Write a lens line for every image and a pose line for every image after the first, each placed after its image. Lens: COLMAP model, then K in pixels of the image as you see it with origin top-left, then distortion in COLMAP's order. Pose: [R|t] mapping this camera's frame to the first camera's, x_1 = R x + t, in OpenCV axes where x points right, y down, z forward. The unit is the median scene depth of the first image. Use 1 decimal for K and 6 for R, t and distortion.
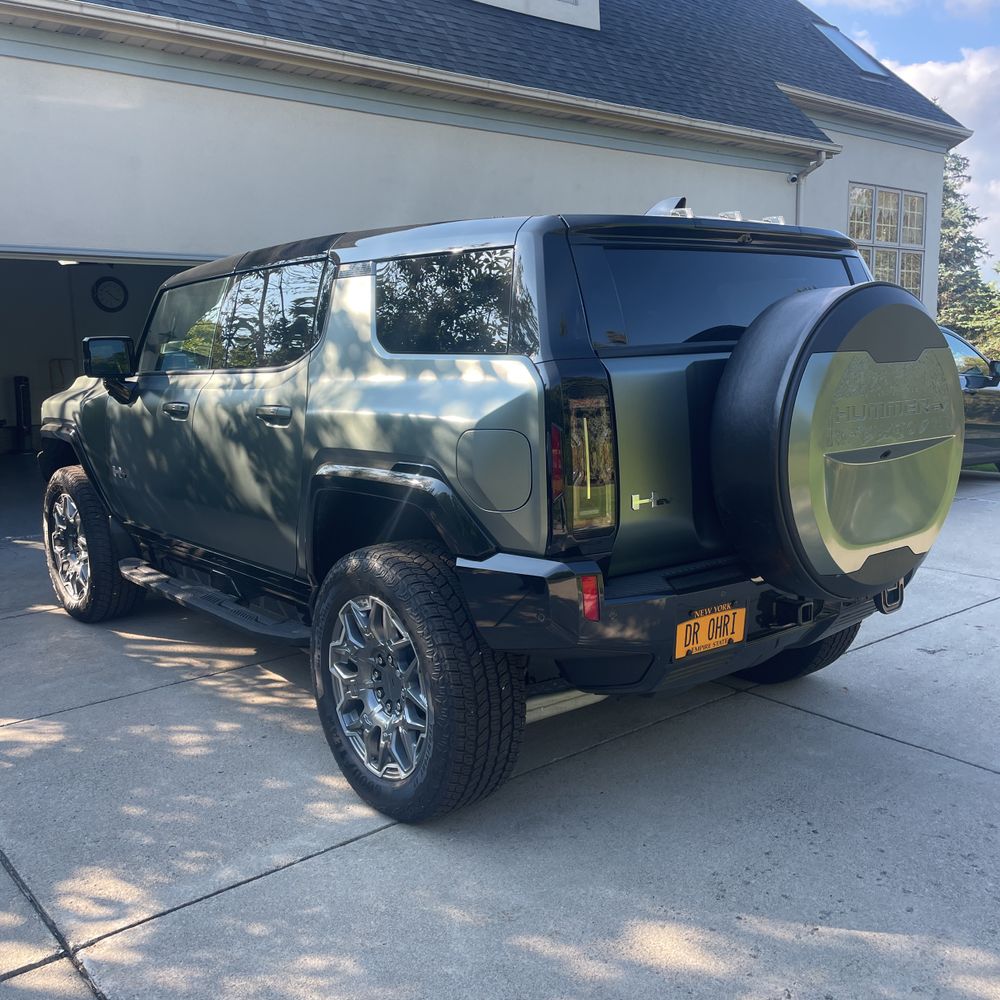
lens RADIAL K [[1002.7, 0, 507.4], [0, 1002.7, 497.7], [0, 0, 1]] dist [0.027402, 0.000000]
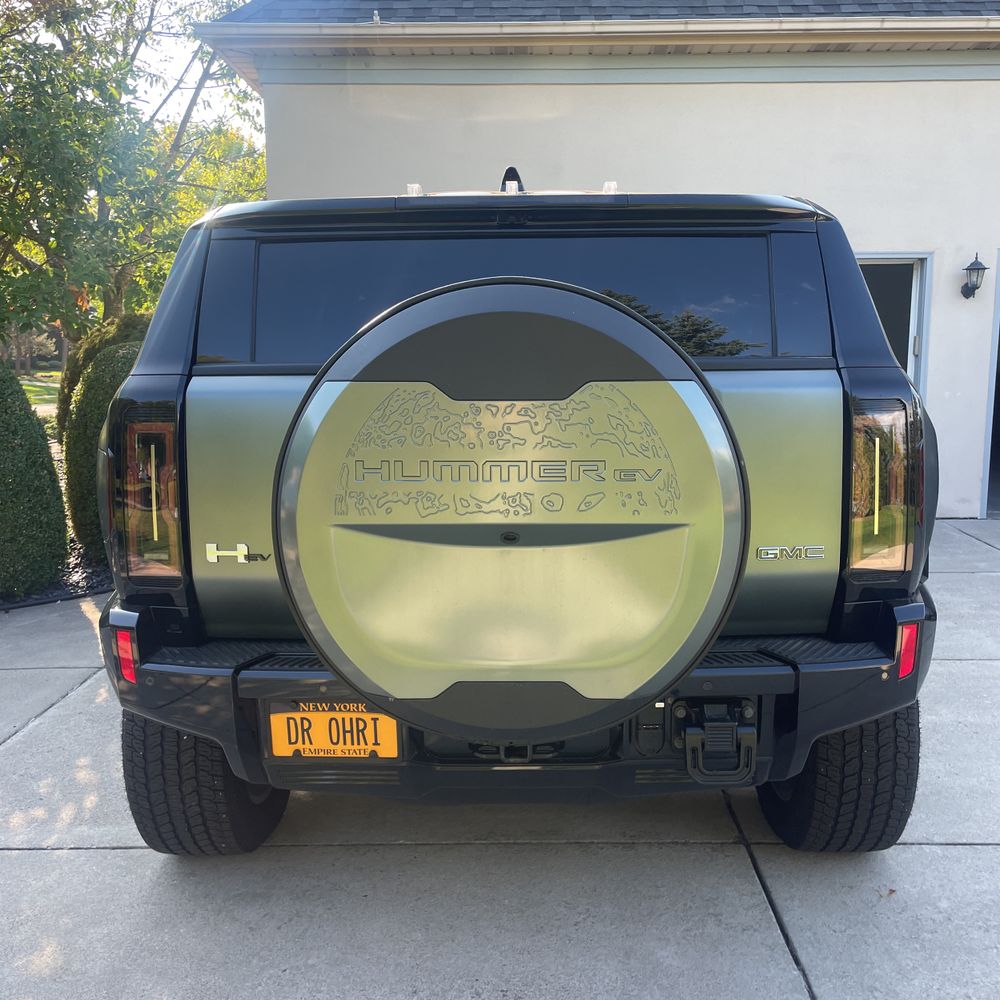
lens RADIAL K [[1002.7, 0, 505.9], [0, 1002.7, 505.9], [0, 0, 1]] dist [0.027402, 0.000000]
pose [[0.767557, 0.117114, -0.630191, 0.761737], [-0.109477, 0.992673, 0.051138, -0.094172], [0.631563, 0.029740, 0.774754, 0.472262]]
